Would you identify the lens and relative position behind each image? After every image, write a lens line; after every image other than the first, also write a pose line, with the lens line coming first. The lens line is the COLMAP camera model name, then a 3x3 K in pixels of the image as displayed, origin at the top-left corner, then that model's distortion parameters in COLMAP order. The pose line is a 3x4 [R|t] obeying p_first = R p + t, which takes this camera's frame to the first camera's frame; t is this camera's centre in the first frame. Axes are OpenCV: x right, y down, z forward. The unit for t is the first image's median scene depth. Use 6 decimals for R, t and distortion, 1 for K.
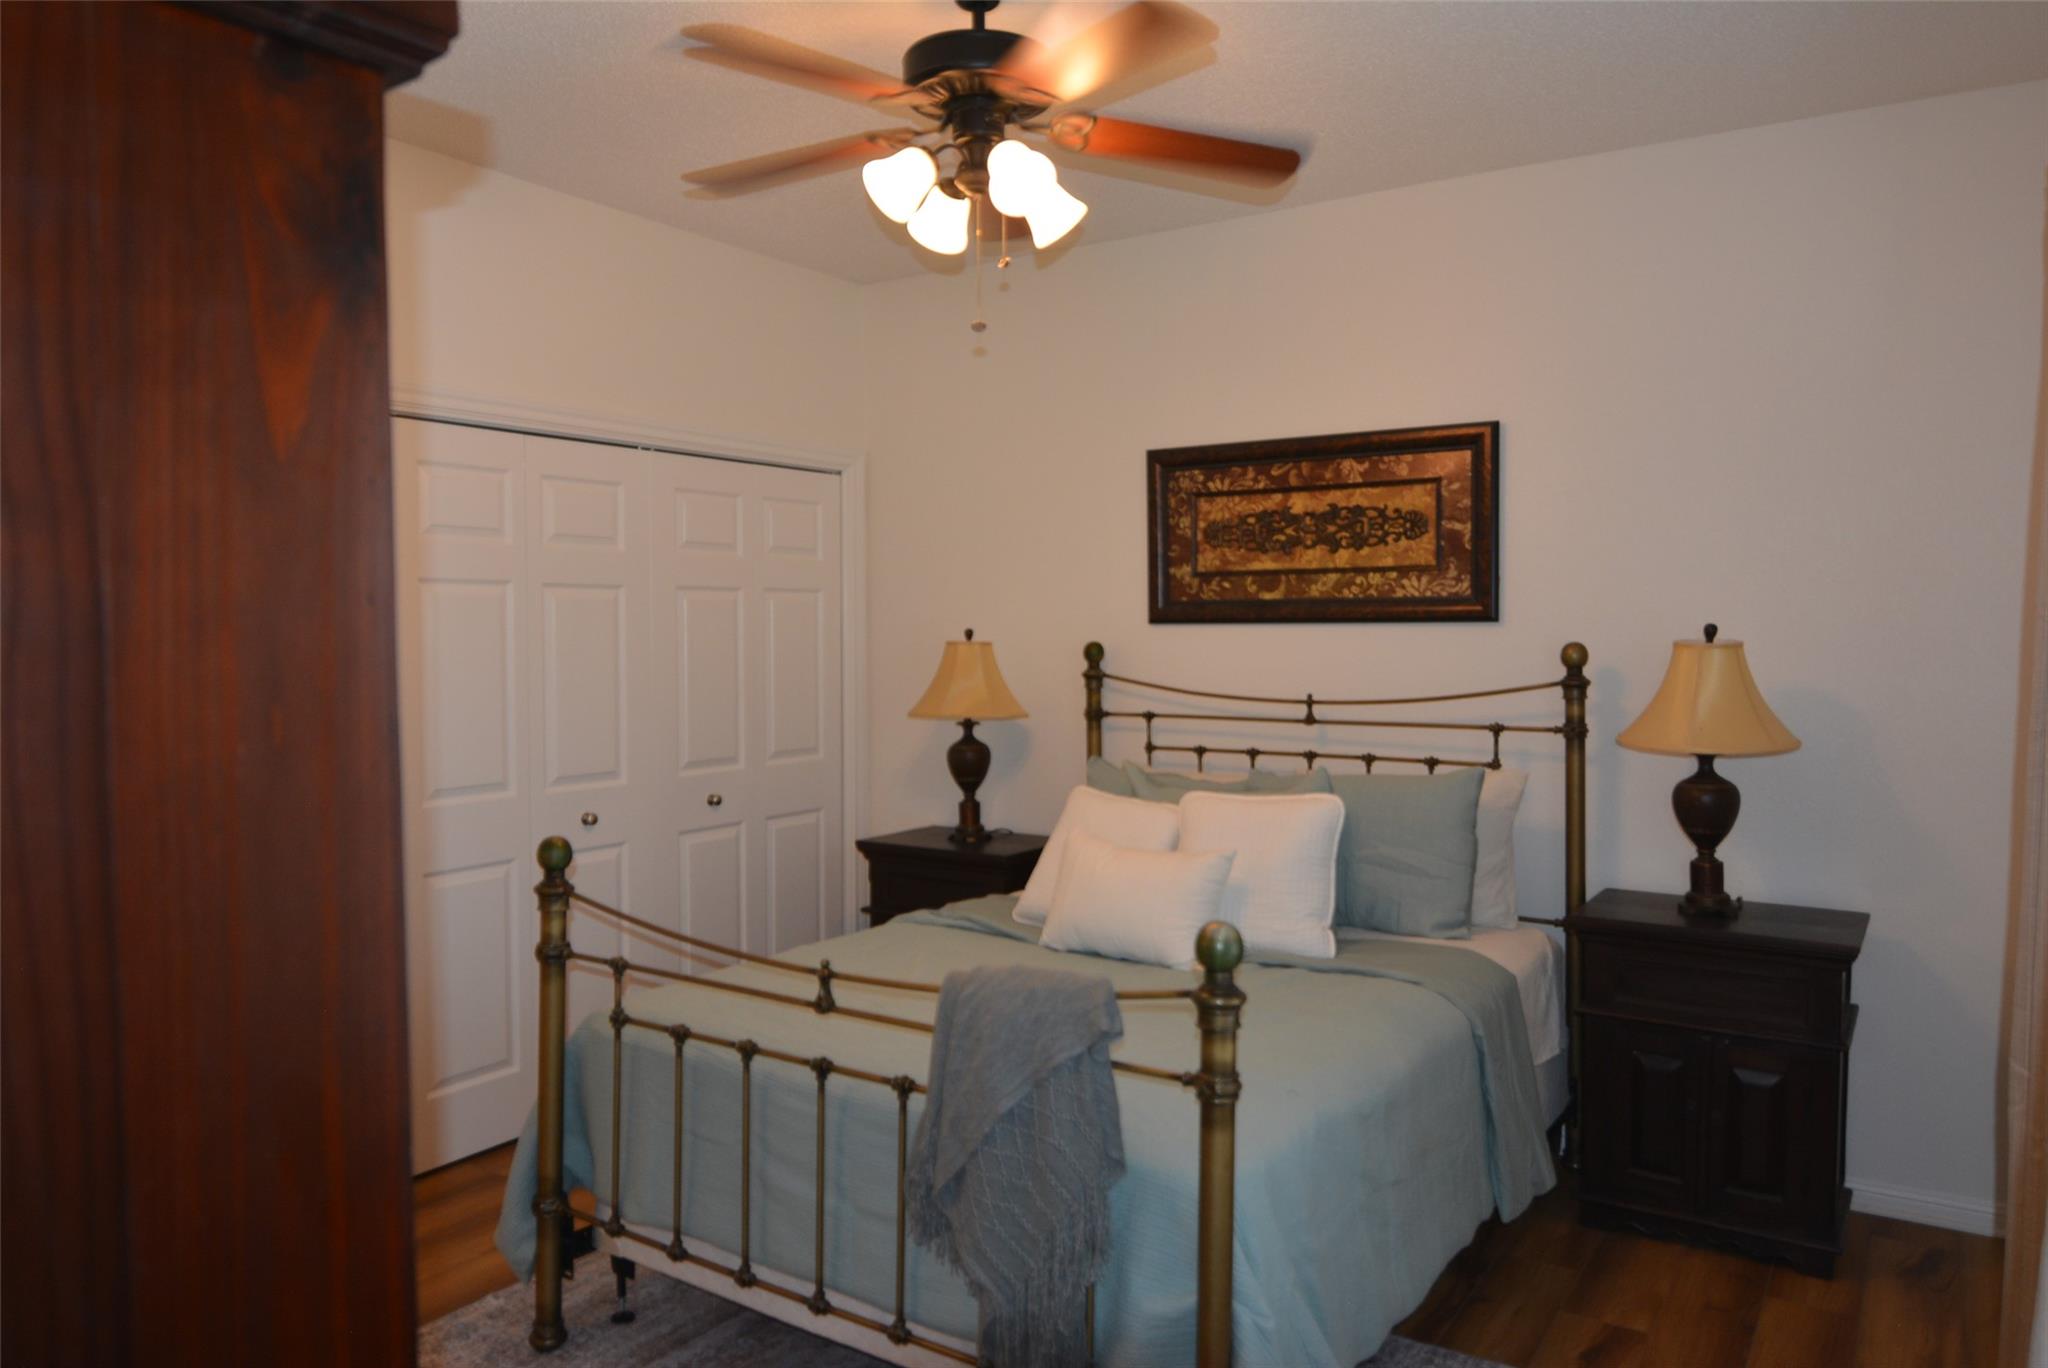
lens RADIAL K [[1401.6, 0, 1015.2], [0, 1401.6, 680.8], [0, 0, 1]] dist [0.005248, -0.021904]
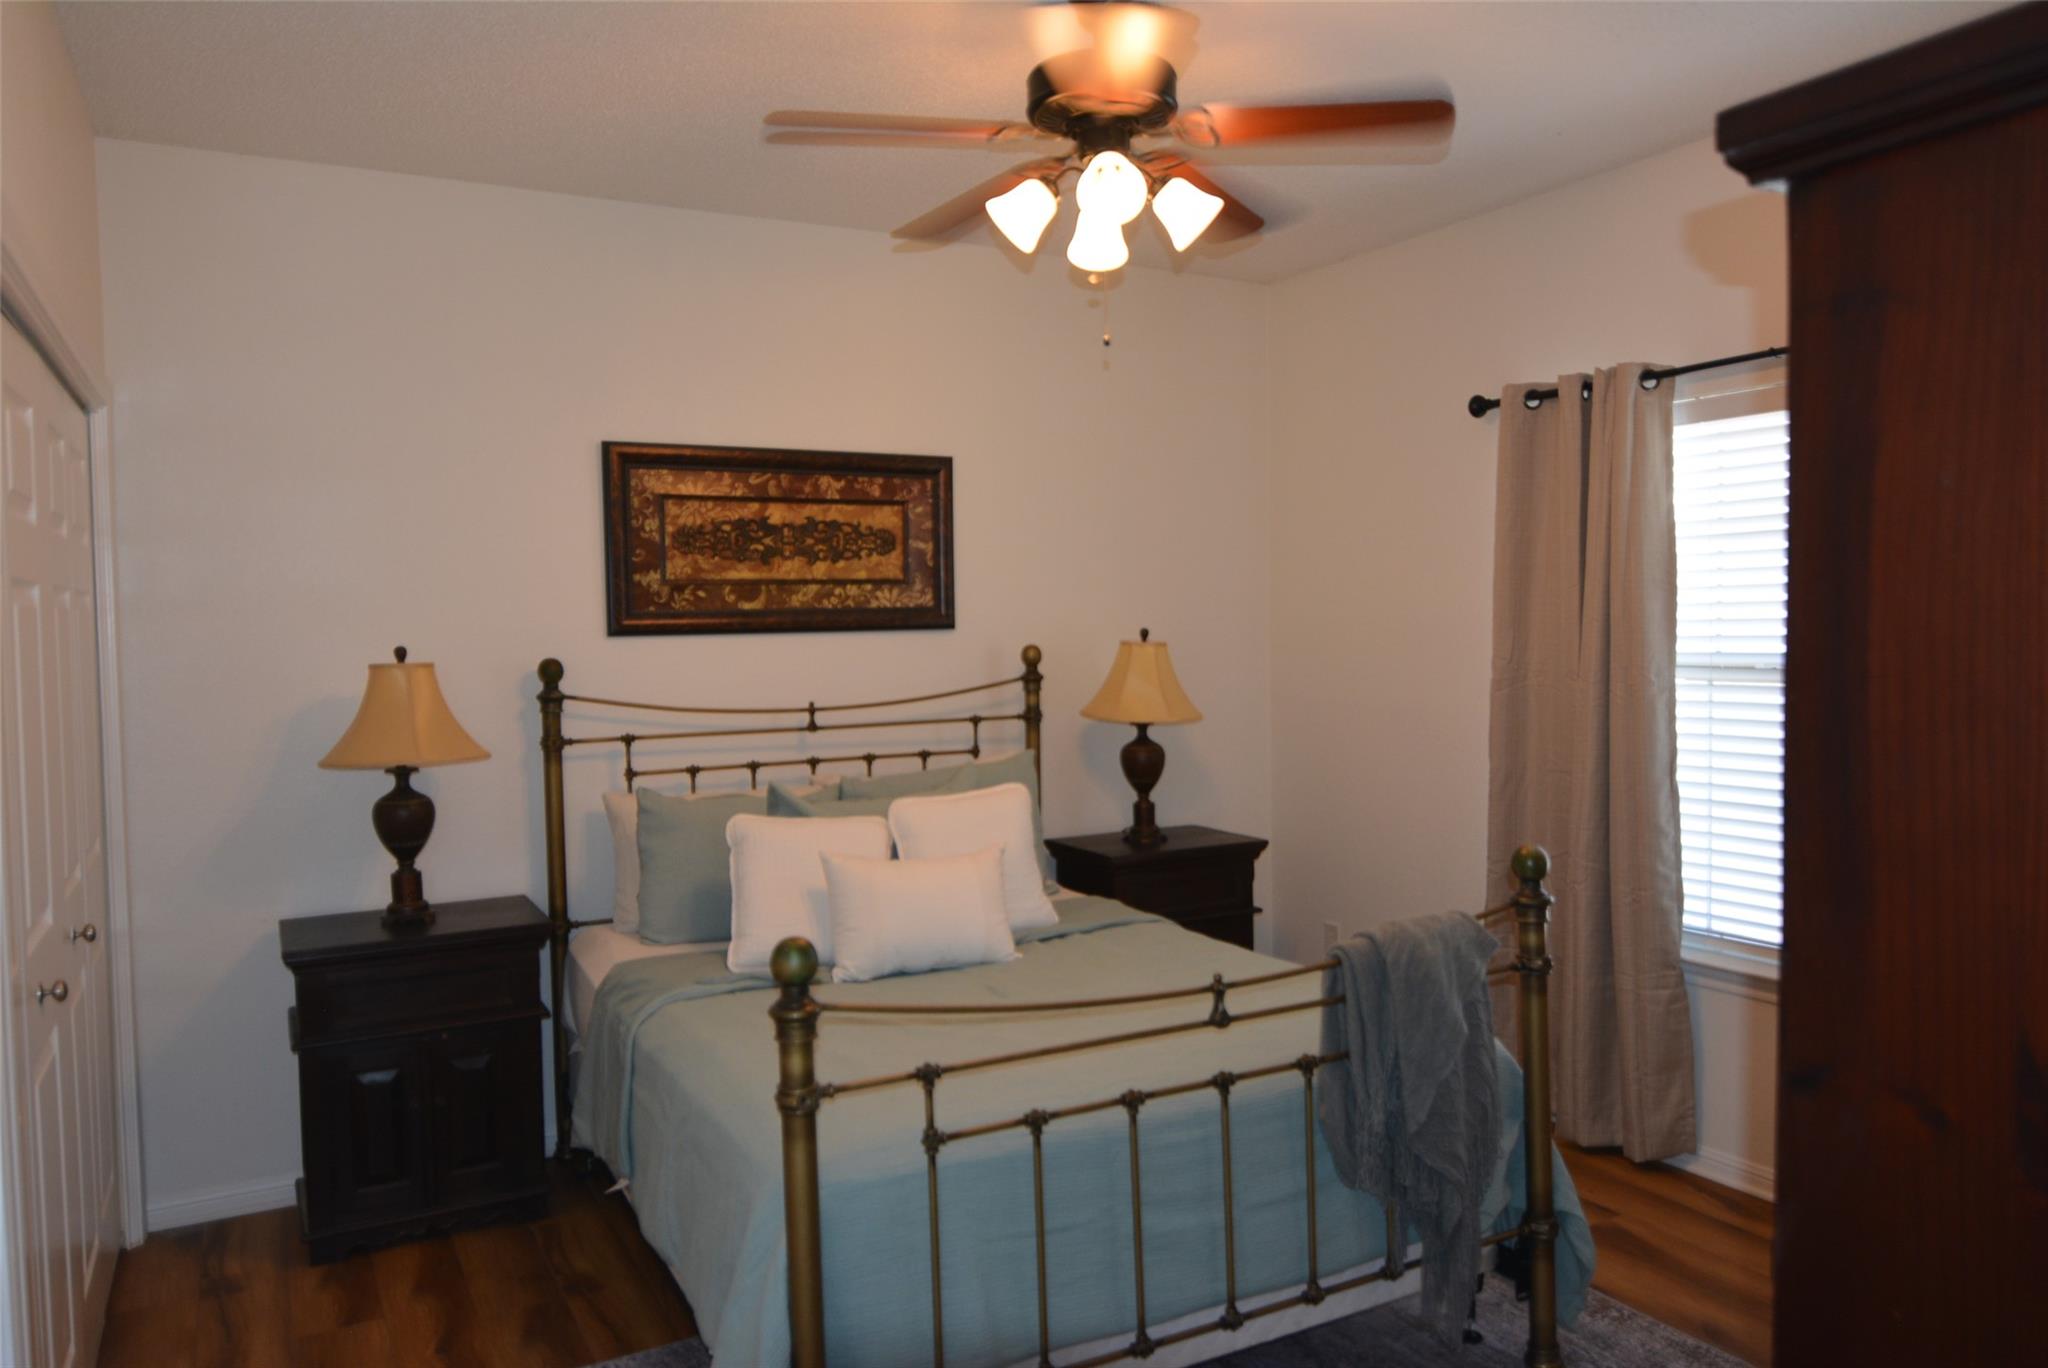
lens RADIAL K [[1401.6, 0, 1017.0], [0, 1401.6, 678.7], [0, 0, 1]] dist [0.005248, -0.021904]
pose [[0.467927, -0.038504, 0.882928, -0.621512], [0.051638, 0.998535, 0.016179, -0.016228], [-0.882257, 0.038022, 0.469230, 0.387441]]
